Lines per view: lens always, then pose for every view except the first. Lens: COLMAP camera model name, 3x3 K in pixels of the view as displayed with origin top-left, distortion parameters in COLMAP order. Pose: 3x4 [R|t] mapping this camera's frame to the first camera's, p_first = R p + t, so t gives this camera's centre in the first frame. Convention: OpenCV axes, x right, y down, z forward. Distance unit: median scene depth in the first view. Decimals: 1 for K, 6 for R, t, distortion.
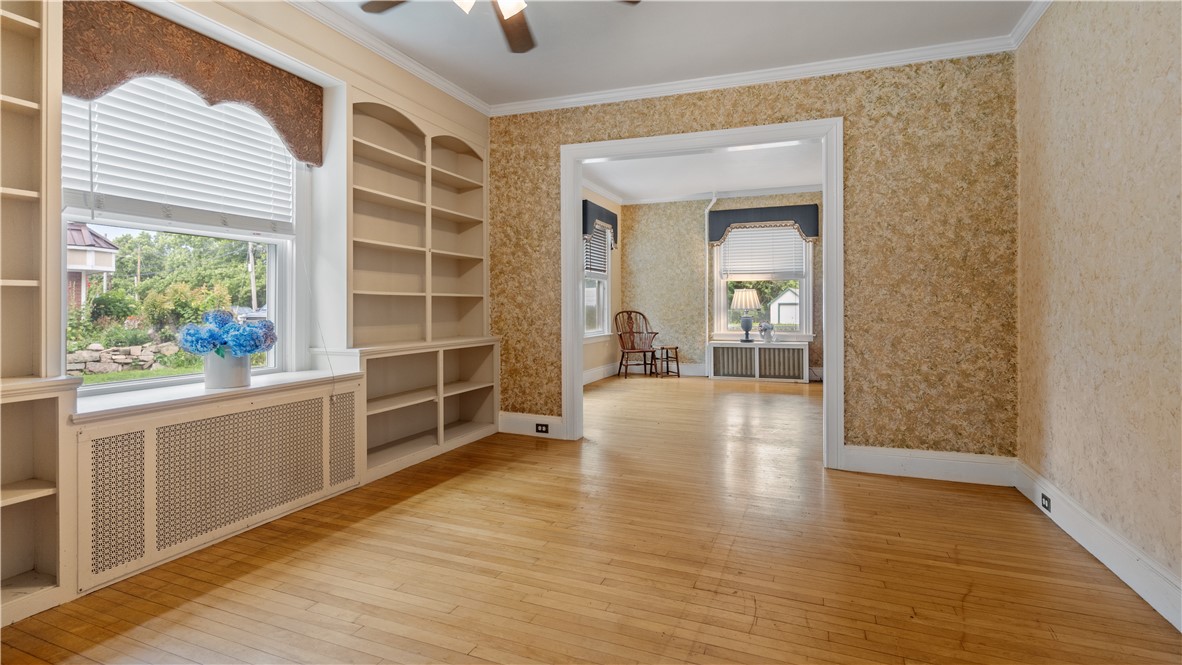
lens RADIAL K [[569.8, 0, 596.8], [0, 569.8, 304.5], [0, 0, 1]] dist [0.001071, -0.000628]
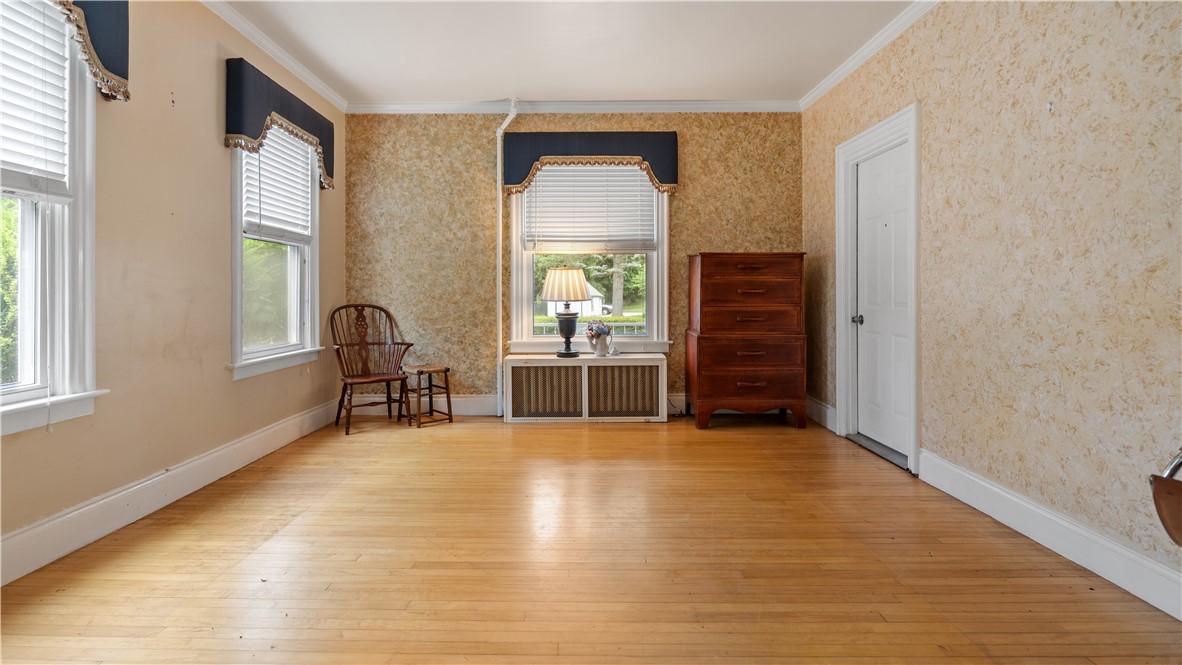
lens RADIAL K [[569.8, 0, 579.3], [0, 569.8, 295.1], [0, 0, 1]] dist [0.001071, -0.000628]
pose [[0.936492, 0.000596, 0.350689, 0.115263], [-0.000842, 0.999999, 0.000549, 0.003620], [-0.350688, -0.000810, 0.936492, 0.755702]]
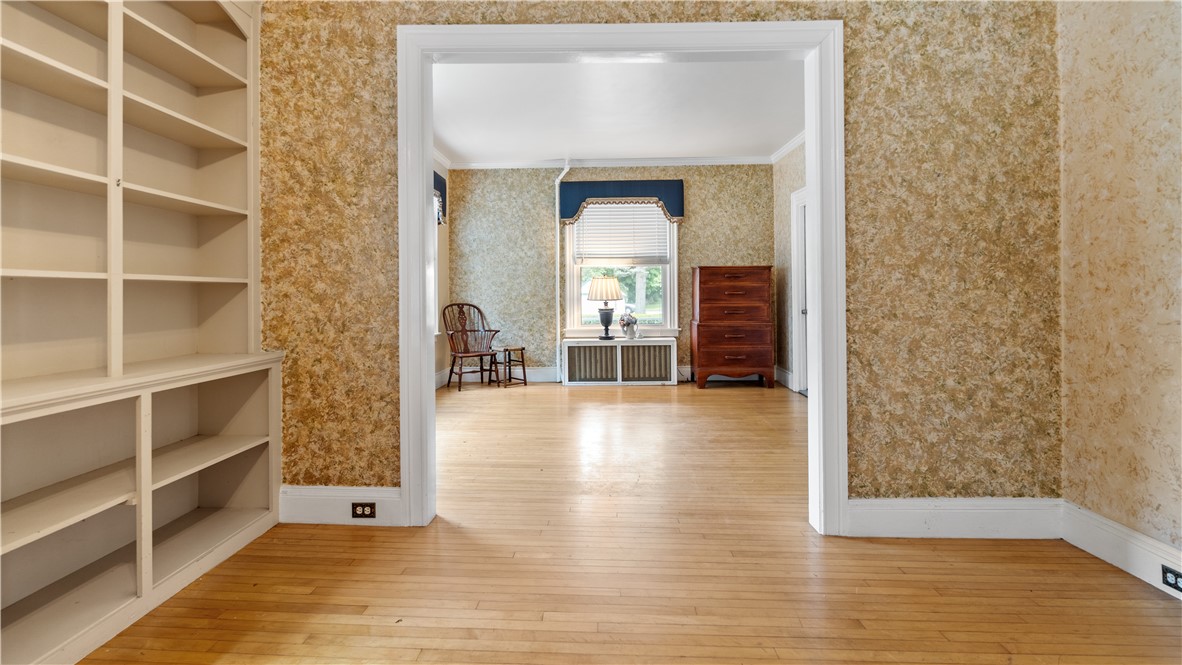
lens RADIAL K [[569.8, 0, 584.3], [0, 569.8, 290.8], [0, 0, 1]] dist [0.001071, -0.000628]
pose [[0.945520, -0.002406, 0.325556, -0.070331], [0.004695, 0.999969, -0.006245, -0.000568], [-0.325531, 0.007433, 0.945502, 0.368185]]
